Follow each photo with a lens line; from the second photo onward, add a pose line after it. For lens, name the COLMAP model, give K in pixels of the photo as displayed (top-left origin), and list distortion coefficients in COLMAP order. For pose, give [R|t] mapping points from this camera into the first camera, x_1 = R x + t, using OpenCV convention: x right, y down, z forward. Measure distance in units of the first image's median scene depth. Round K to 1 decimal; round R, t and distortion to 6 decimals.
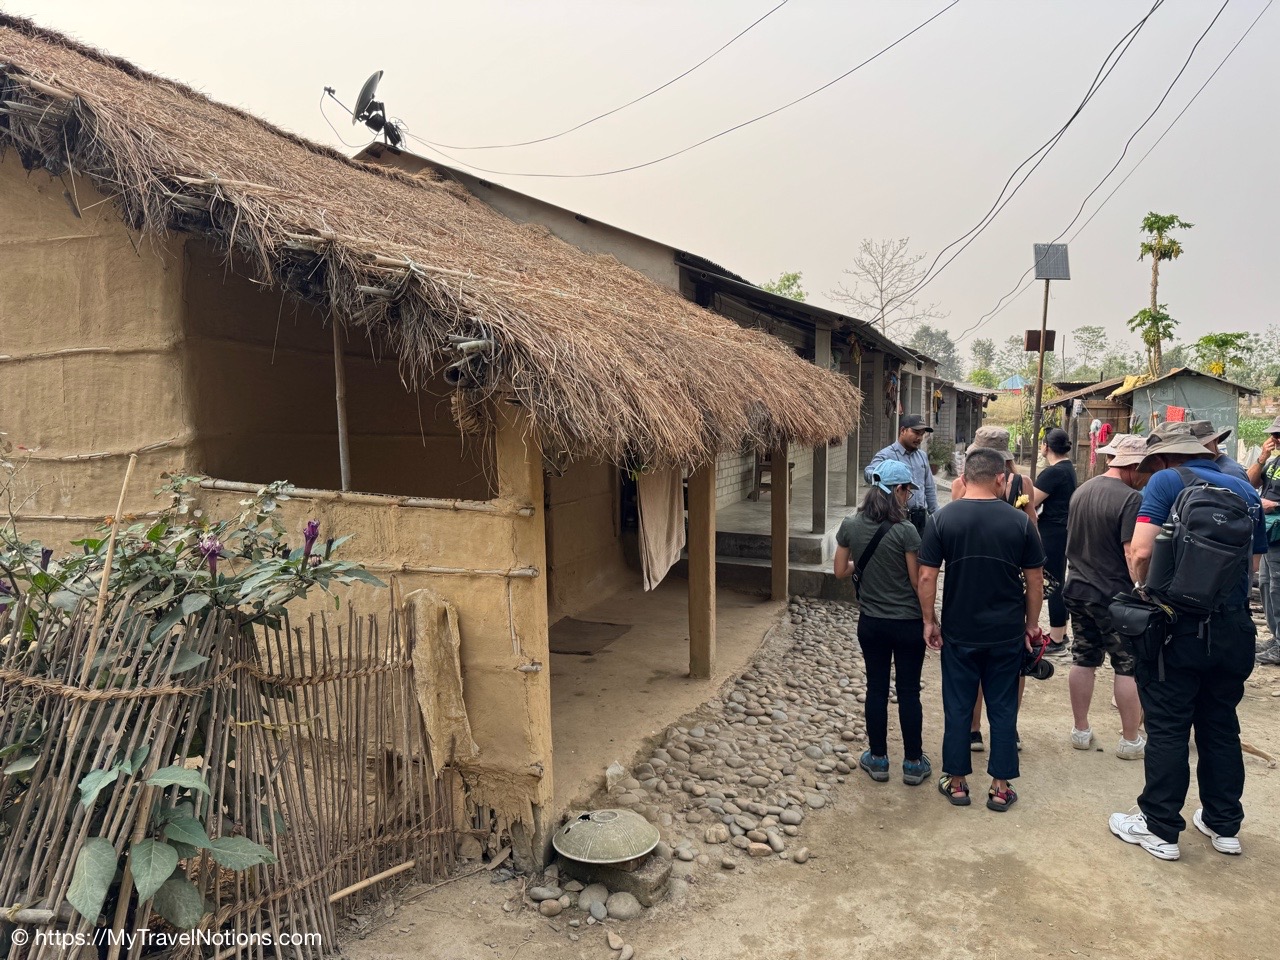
lens RADIAL K [[883.7, 0, 641.6], [0, 883.7, 507.2], [0, 0, 1]] dist [-0.003250, -0.006470]
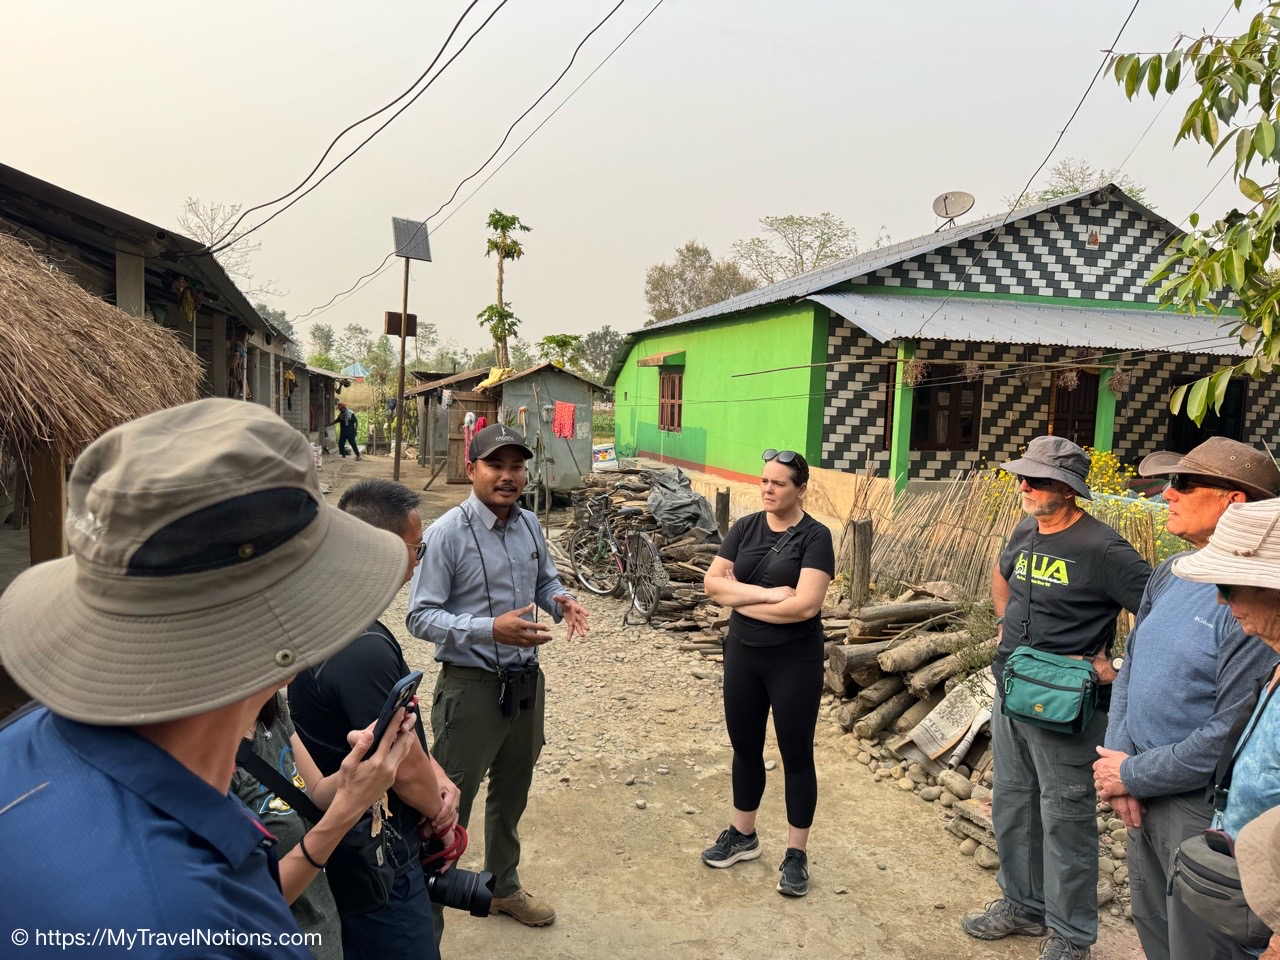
lens RADIAL K [[883.7, 0, 641.6], [0, 883.7, 507.2], [0, 0, 1]] dist [-0.003250, -0.006470]
pose [[0.756463, -0.034077, 0.653148, 0.025832], [0.023359, 0.999412, 0.025089, -0.012225], [-0.653619, -0.003722, 0.756814, 0.114282]]
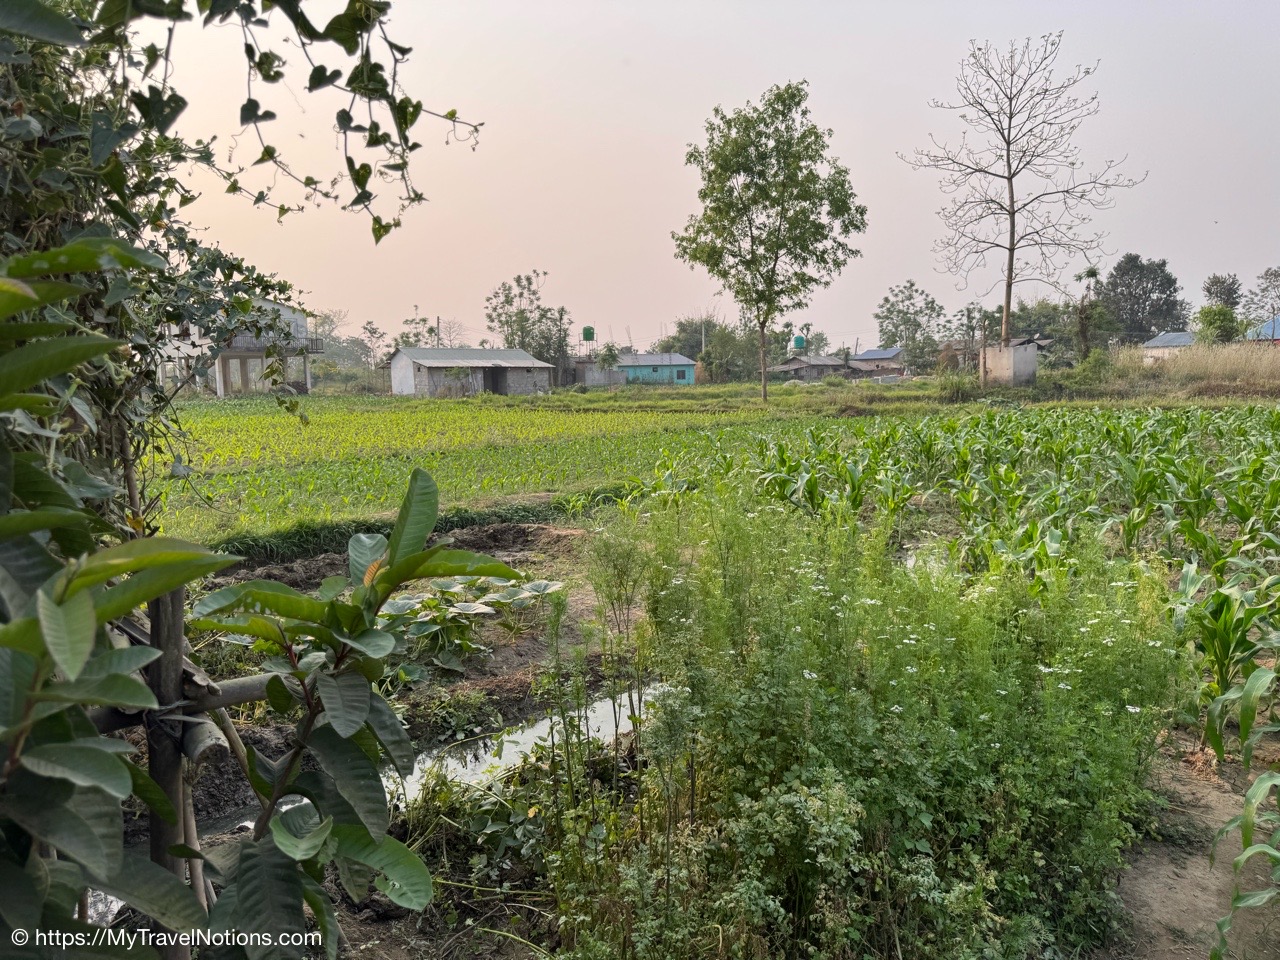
lens RADIAL K [[883.7, 0, 641.6], [0, 883.7, 507.2], [0, 0, 1]] dist [-0.003250, -0.006470]
pose [[0.977403, 0.023888, -0.210032, 0.737157], [-0.017715, 0.999355, 0.031223, -0.151475], [0.210643, -0.026796, 0.977196, 1.811237]]
